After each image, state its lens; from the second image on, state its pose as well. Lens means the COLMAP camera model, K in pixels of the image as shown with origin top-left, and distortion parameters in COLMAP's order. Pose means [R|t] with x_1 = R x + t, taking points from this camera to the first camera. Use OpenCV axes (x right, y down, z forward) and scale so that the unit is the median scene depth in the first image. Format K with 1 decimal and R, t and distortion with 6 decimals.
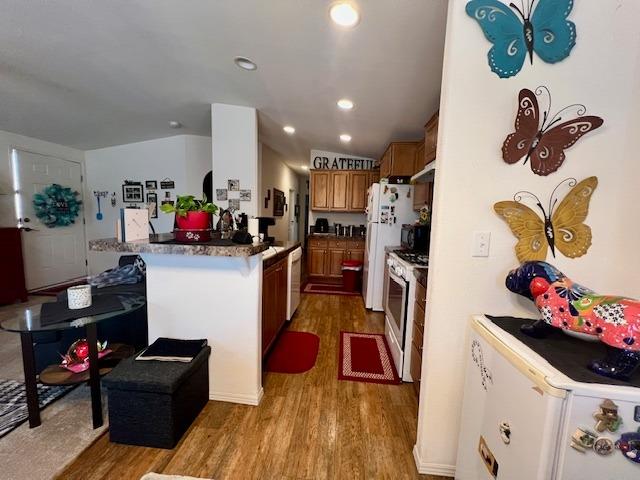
lens RADIAL K [[254.4, 0, 316.5], [0, 254.4, 242.5], [0, 0, 1]] dist [0.001005, 0.000129]
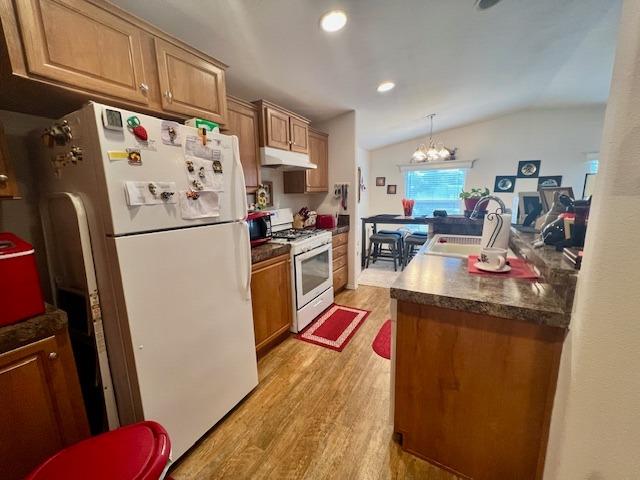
lens RADIAL K [[256.7, 0, 317.6], [0, 256.7, 240.7], [0, 0, 1]] dist [0.000541, -0.000035]
pose [[-0.921576, -0.073303, 0.381214, -0.102183], [0.038853, 0.959663, 0.278457, -0.176950], [-0.386248, 0.271430, -0.881554, 1.422810]]
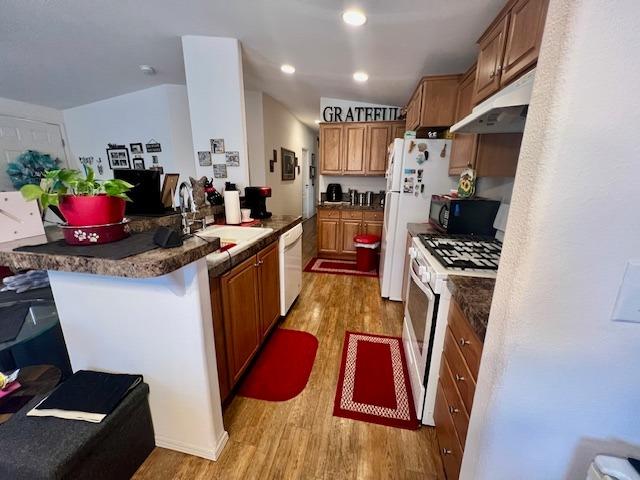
lens RADIAL K [[256.7, 0, 317.6], [0, 256.7, 240.7], [0, 0, 1]] dist [0.000541, -0.000035]
pose [[0.996400, 0.002384, -0.084744, 0.062499], [0.009744, 0.989760, 0.142407, -0.045843], [0.084215, -0.142720, 0.986174, 0.199664]]
